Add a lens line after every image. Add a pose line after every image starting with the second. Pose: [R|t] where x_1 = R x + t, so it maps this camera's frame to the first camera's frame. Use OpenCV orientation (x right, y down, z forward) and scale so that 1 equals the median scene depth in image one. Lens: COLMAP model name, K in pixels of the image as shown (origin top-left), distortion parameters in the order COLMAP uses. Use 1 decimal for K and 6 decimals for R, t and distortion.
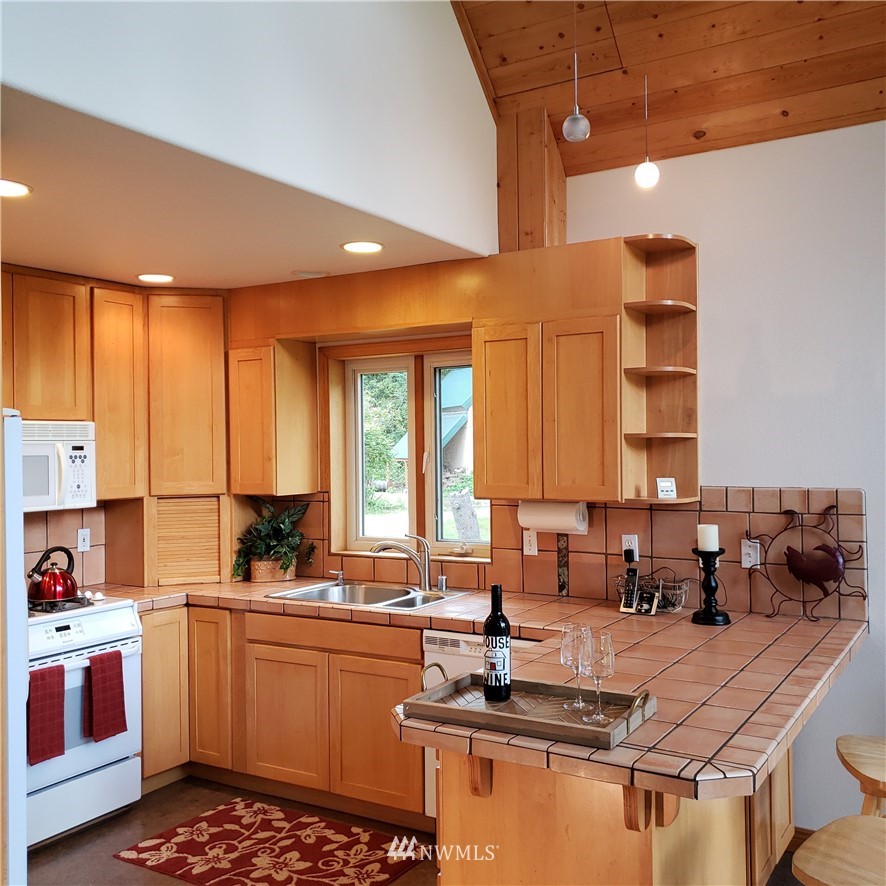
lens RADIAL K [[929.5, 0, 442.1], [0, 929.5, 421.1], [0, 0, 1]] dist [0.286358, -0.956676]
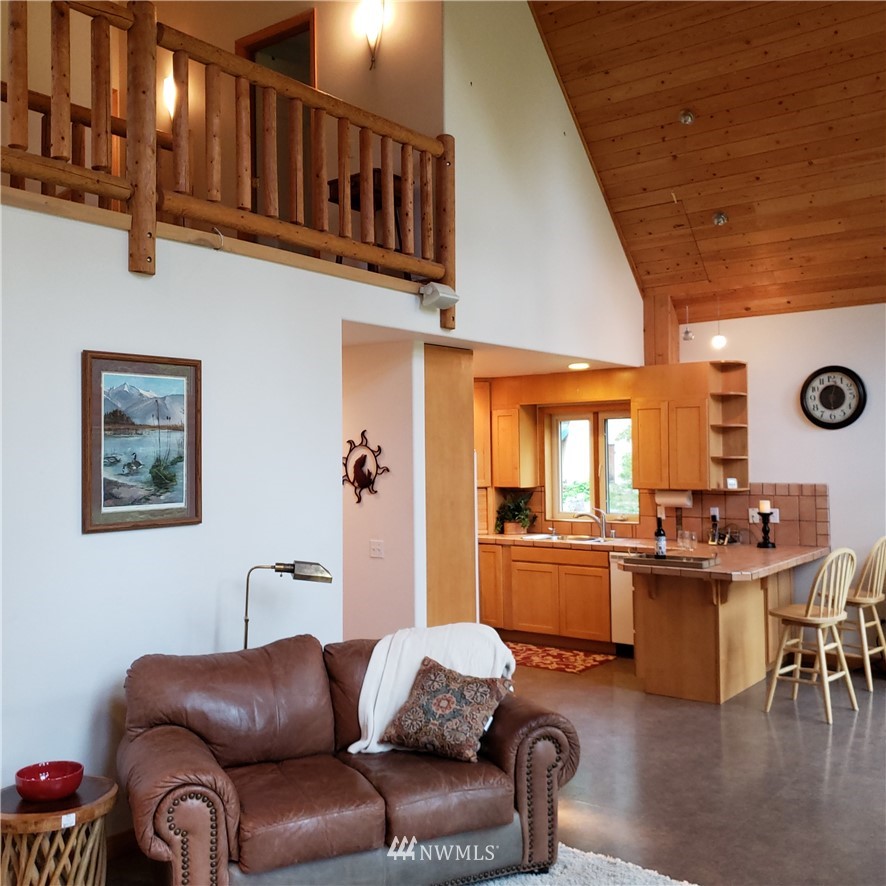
lens RADIAL K [[929.5, 0, 442.1], [0, 929.5, 421.1], [0, 0, 1]] dist [0.286358, -0.956676]
pose [[0.995044, -0.003789, -0.099364, -0.163943], [0.002749, 0.999940, -0.010594, -0.039311], [0.099398, 0.010268, 0.994995, -0.993551]]
